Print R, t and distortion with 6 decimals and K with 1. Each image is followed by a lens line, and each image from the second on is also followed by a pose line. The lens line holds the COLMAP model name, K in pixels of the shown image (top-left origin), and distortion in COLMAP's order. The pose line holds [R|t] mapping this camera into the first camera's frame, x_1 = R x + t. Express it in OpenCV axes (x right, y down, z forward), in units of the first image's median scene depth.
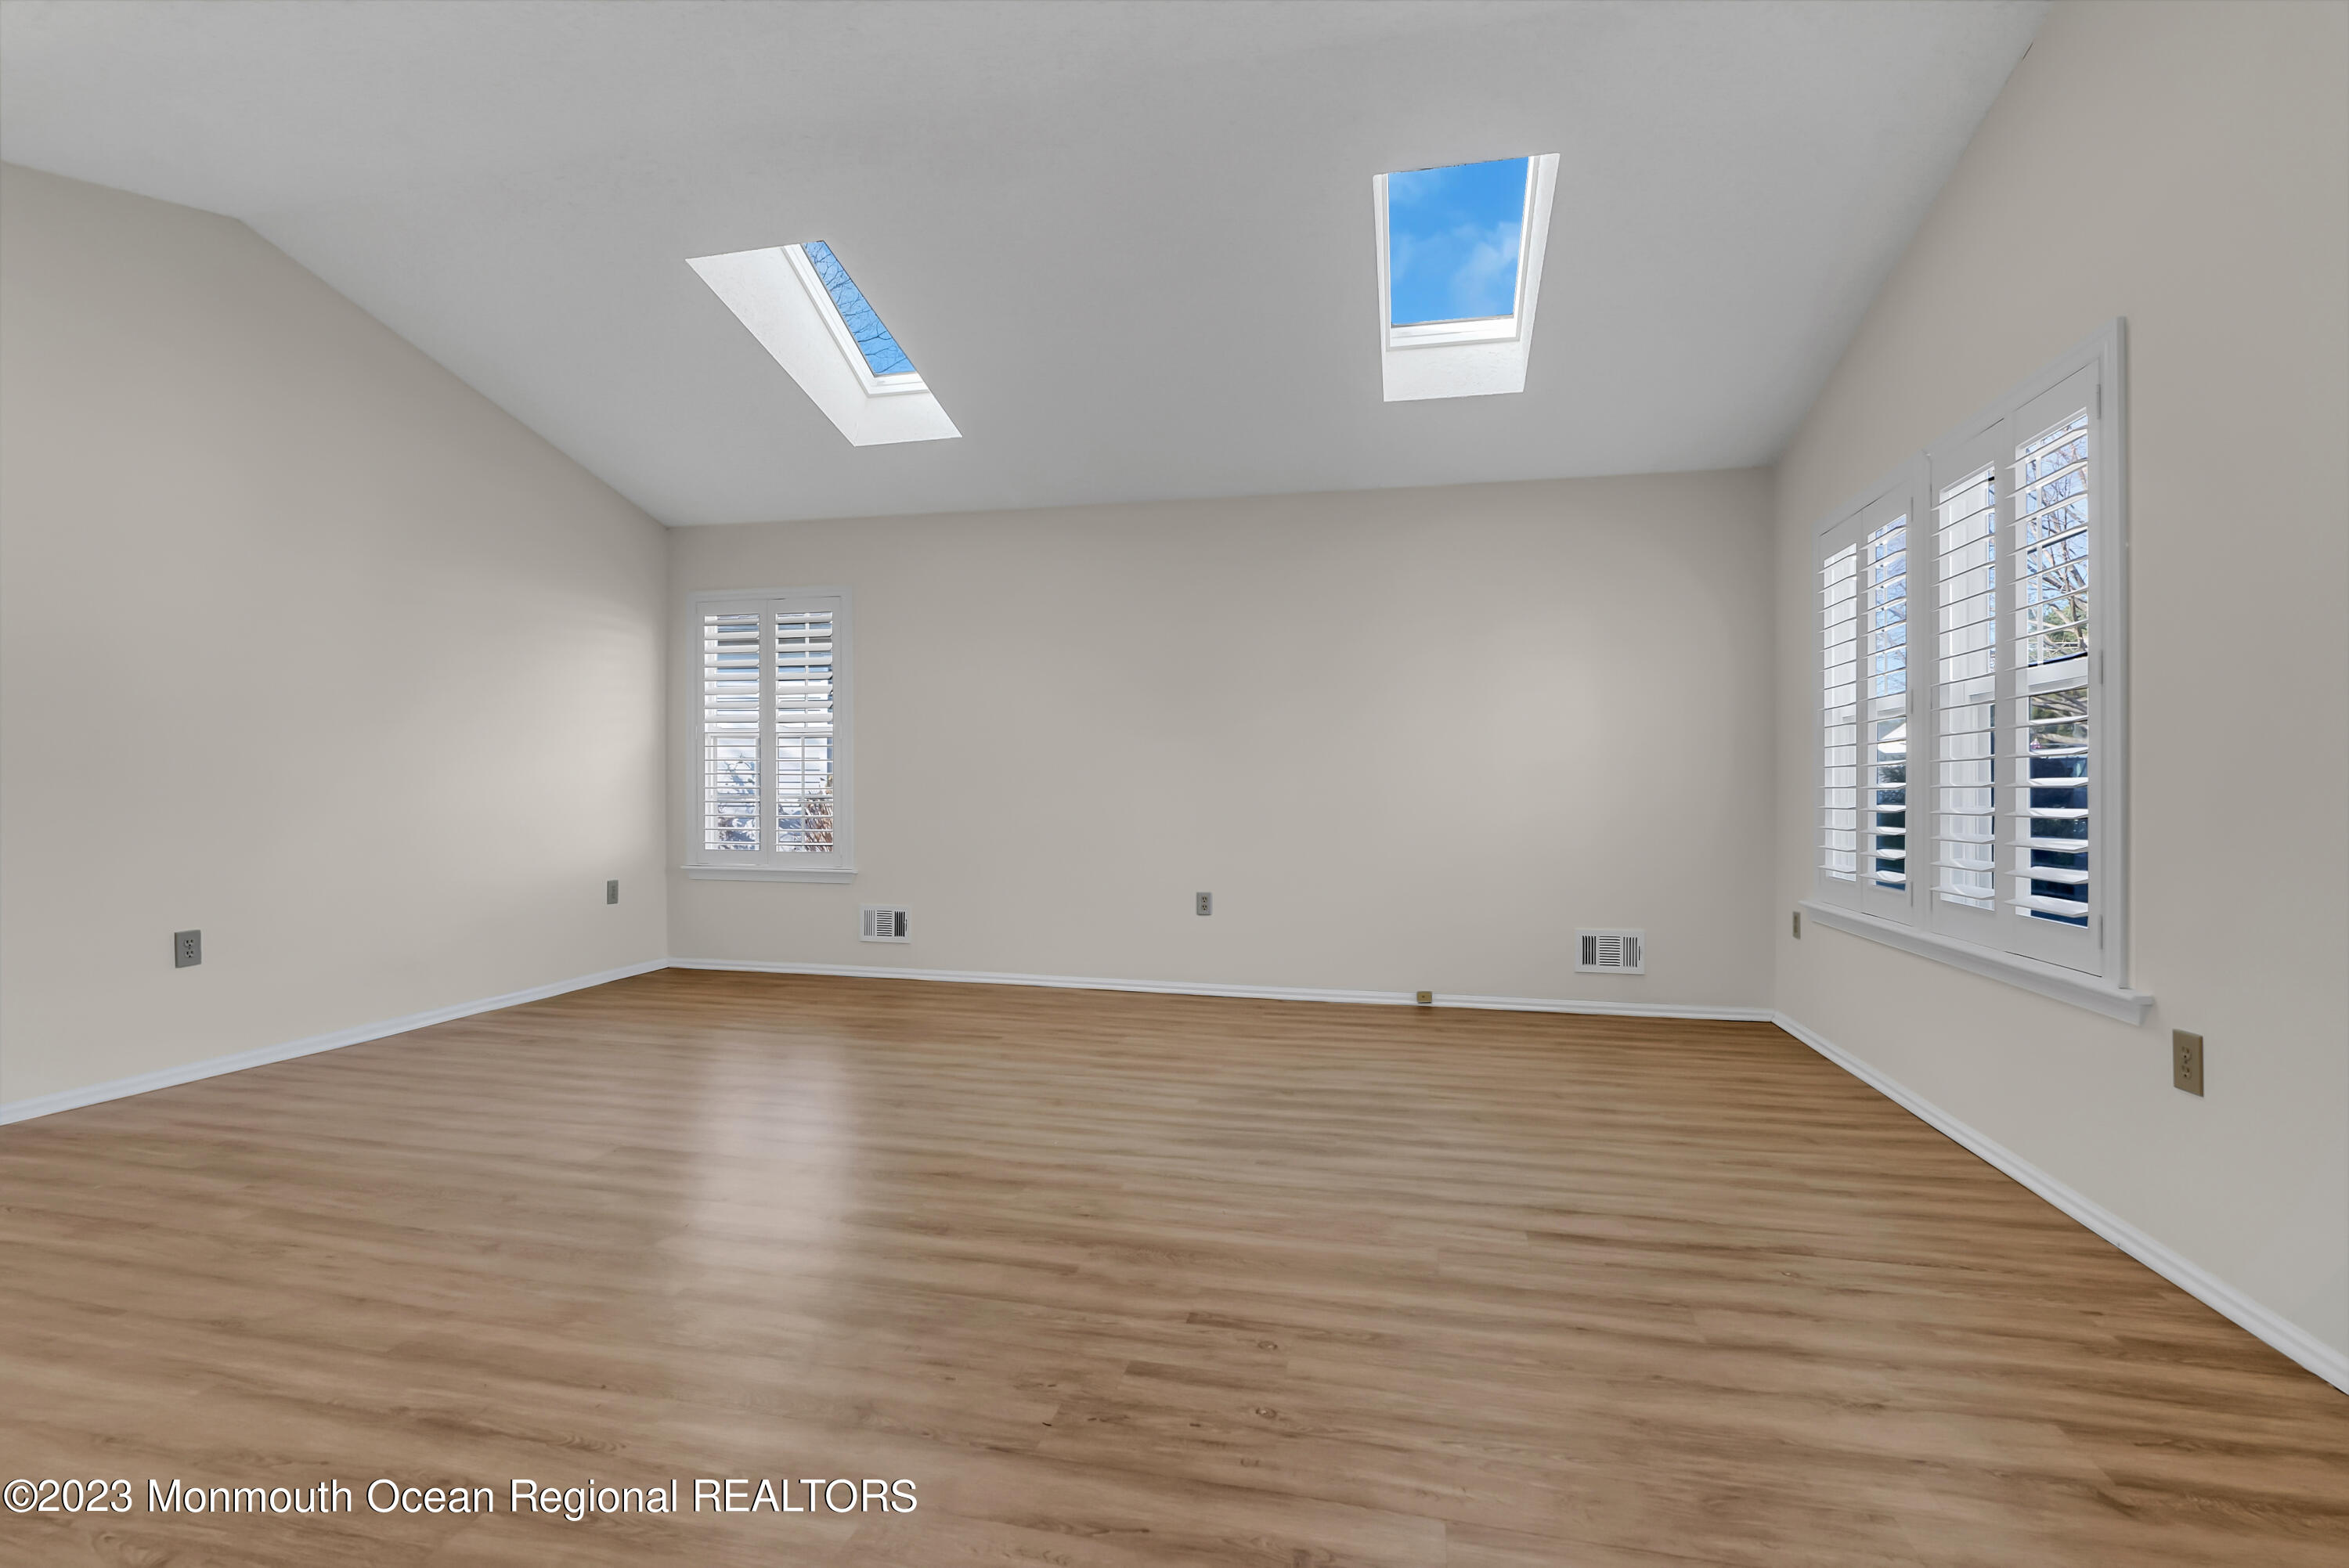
lens RADIAL K [[1048.6, 0, 1166.6], [0, 1048.6, 783.4], [0, 0, 1]] dist [-0.003806, 0.001263]
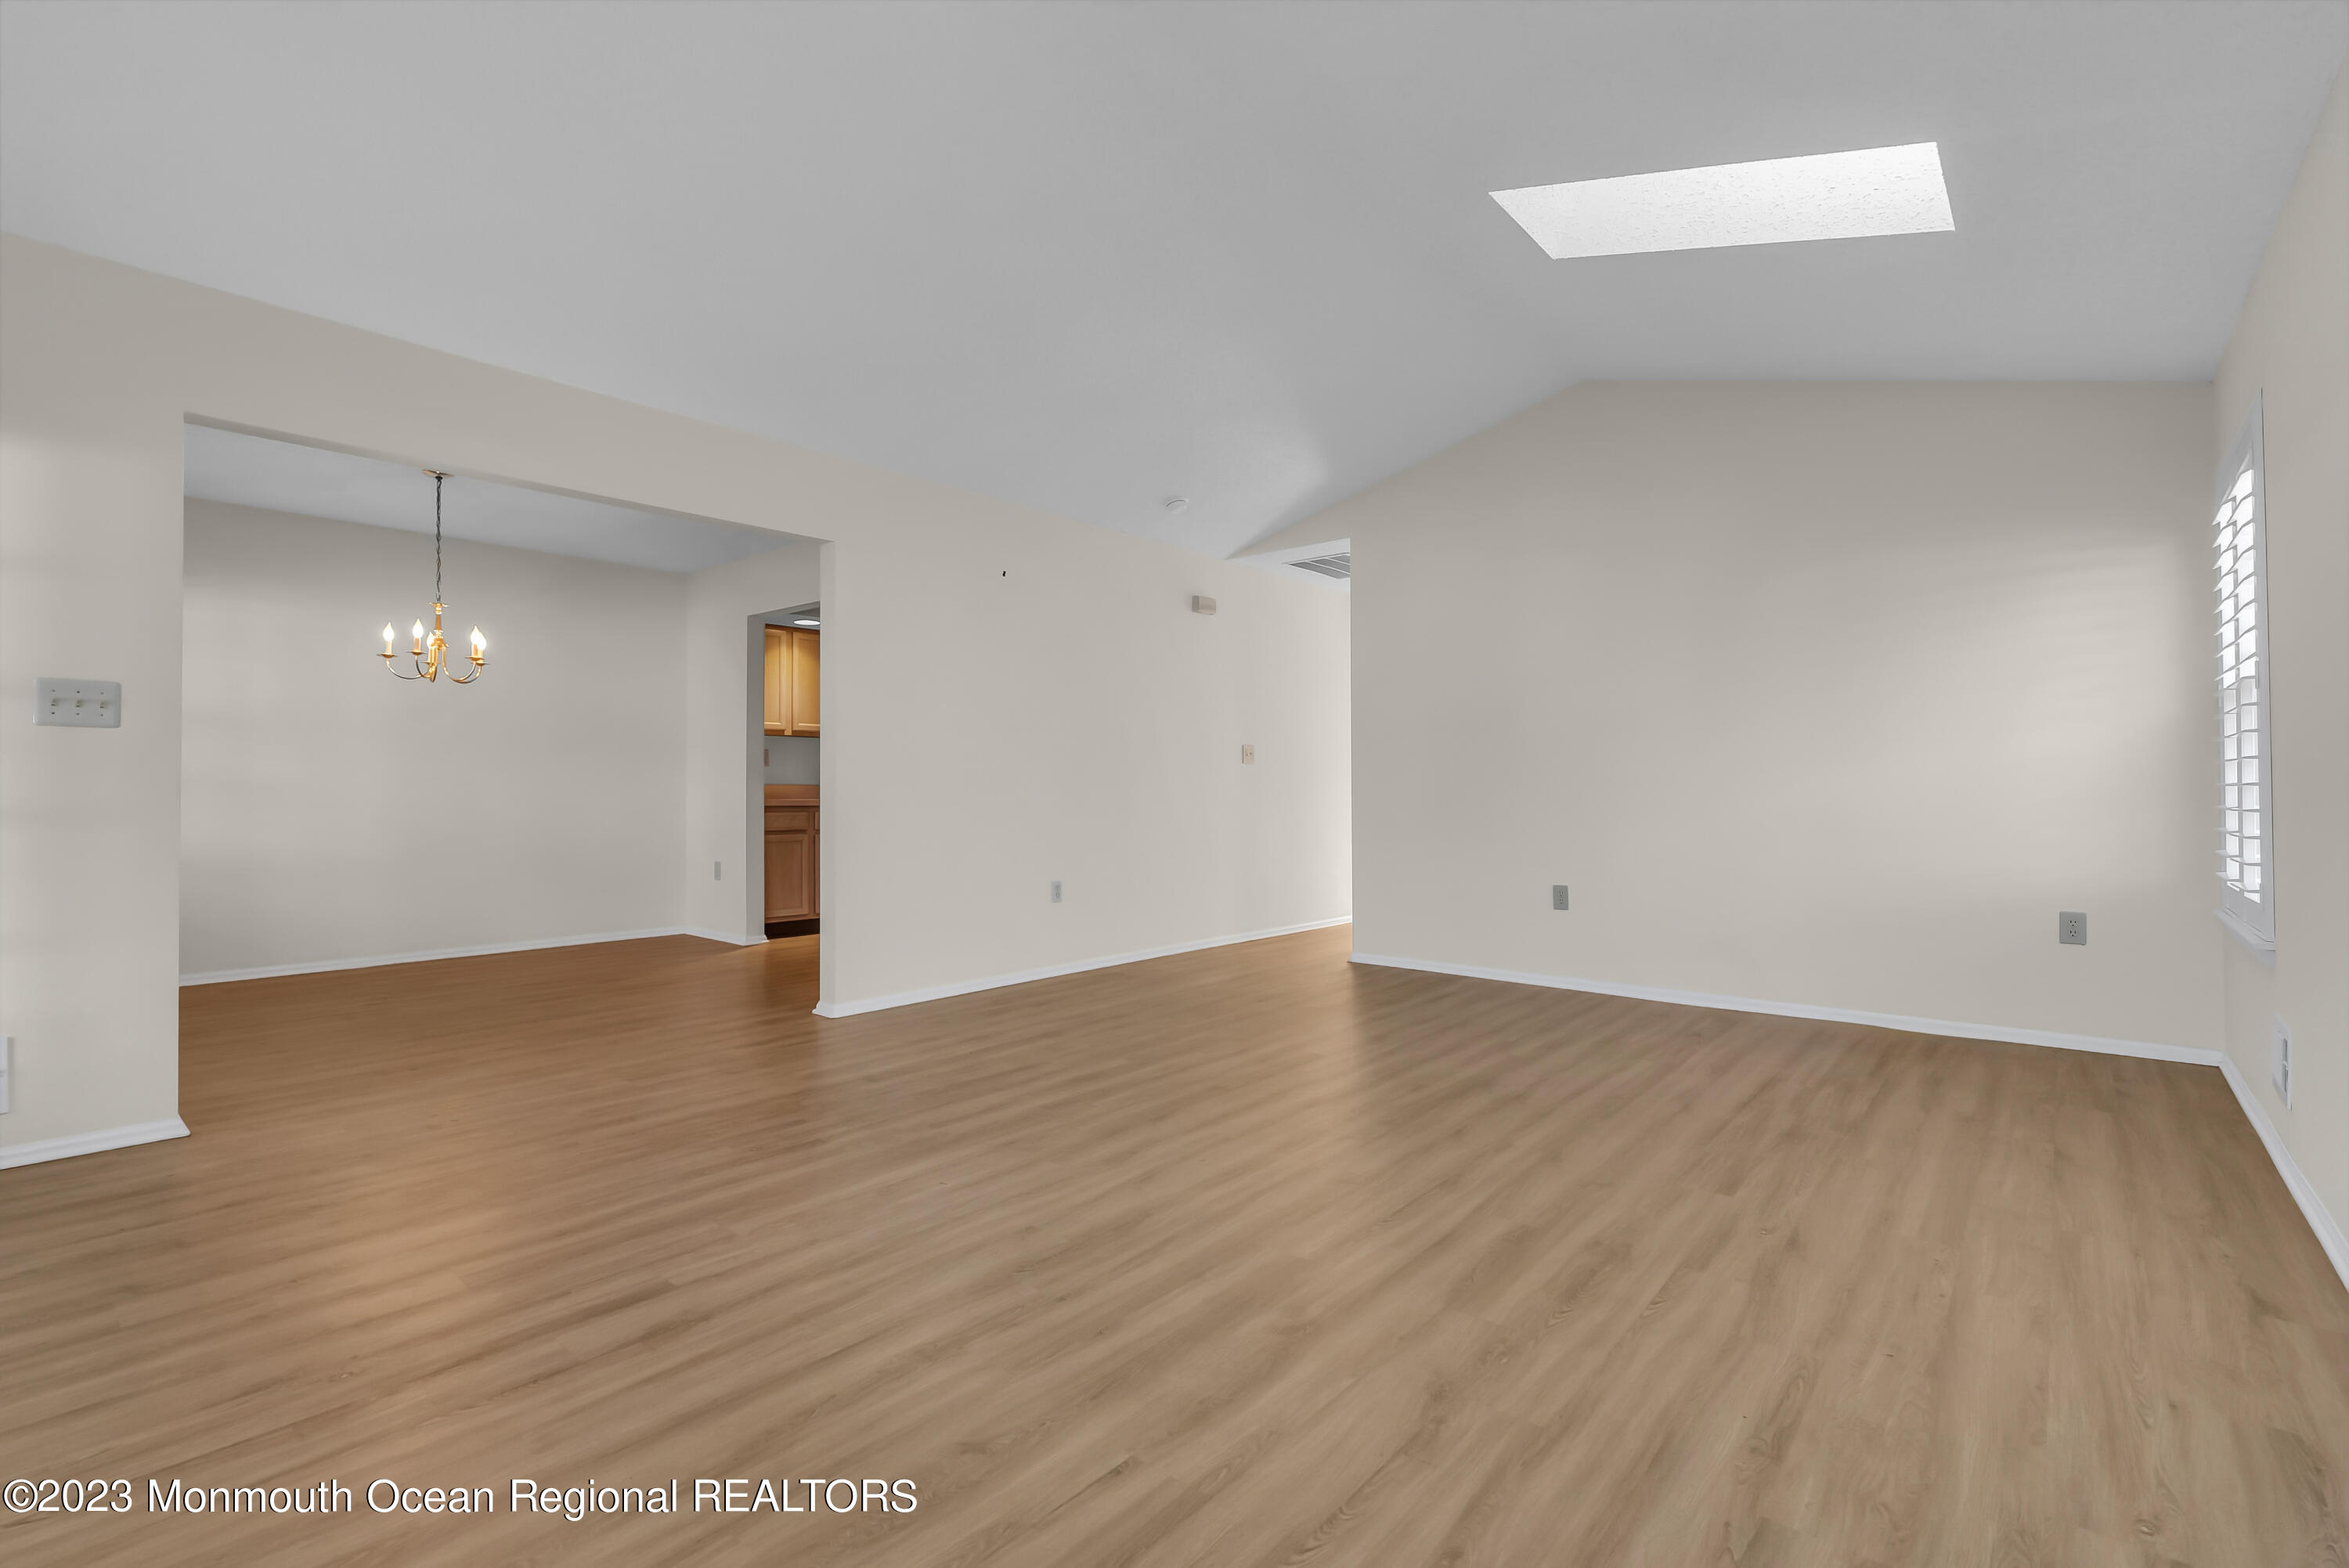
lens RADIAL K [[1048.6, 0, 1175.0], [0, 1048.6, 780.3], [0, 0, 1]] dist [-0.003806, 0.001263]
pose [[-0.452994, -0.014581, -0.891394, 0.630527], [0.005312, 0.999804, -0.019054, 0.017037], [0.891498, -0.013367, -0.452828, 1.189591]]
